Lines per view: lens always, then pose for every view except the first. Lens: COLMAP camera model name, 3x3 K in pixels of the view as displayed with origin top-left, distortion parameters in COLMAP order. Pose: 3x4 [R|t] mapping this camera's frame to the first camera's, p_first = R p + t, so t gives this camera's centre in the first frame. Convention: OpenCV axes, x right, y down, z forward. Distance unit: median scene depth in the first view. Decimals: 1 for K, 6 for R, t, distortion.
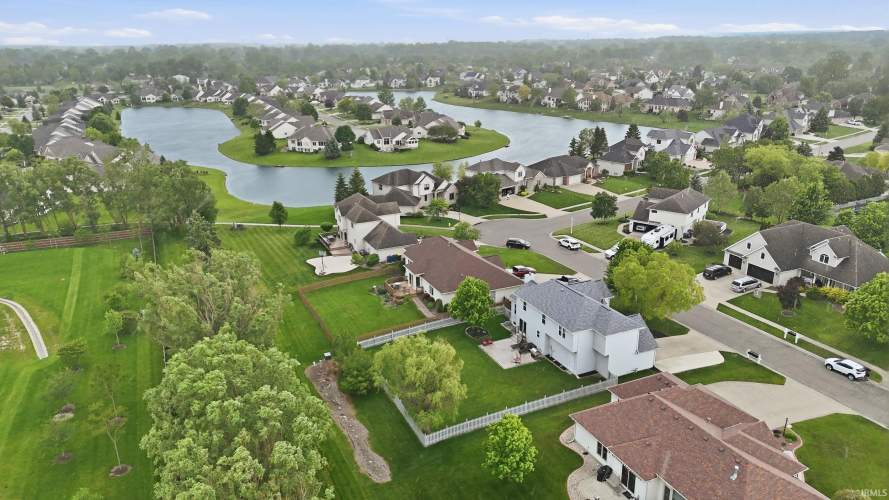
lens RADIAL K [[618.0, 0, 444.5], [0, 618.0, 250.0], [0, 0, 1]] dist [0.070104, -0.073966]
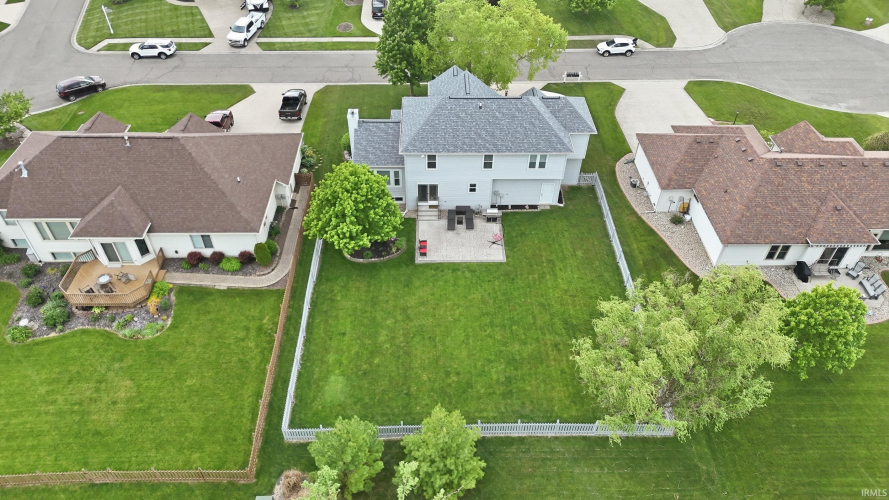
lens RADIAL K [[618.0, 0, 444.5], [0, 618.0, 250.0], [0, 0, 1]] dist [0.070104, -0.073966]
pose [[0.404911, -0.609469, 0.681612, -0.283225], [0.280033, 0.792293, 0.542082, -0.141160], [-0.870419, -0.028621, 0.491479, 0.612438]]
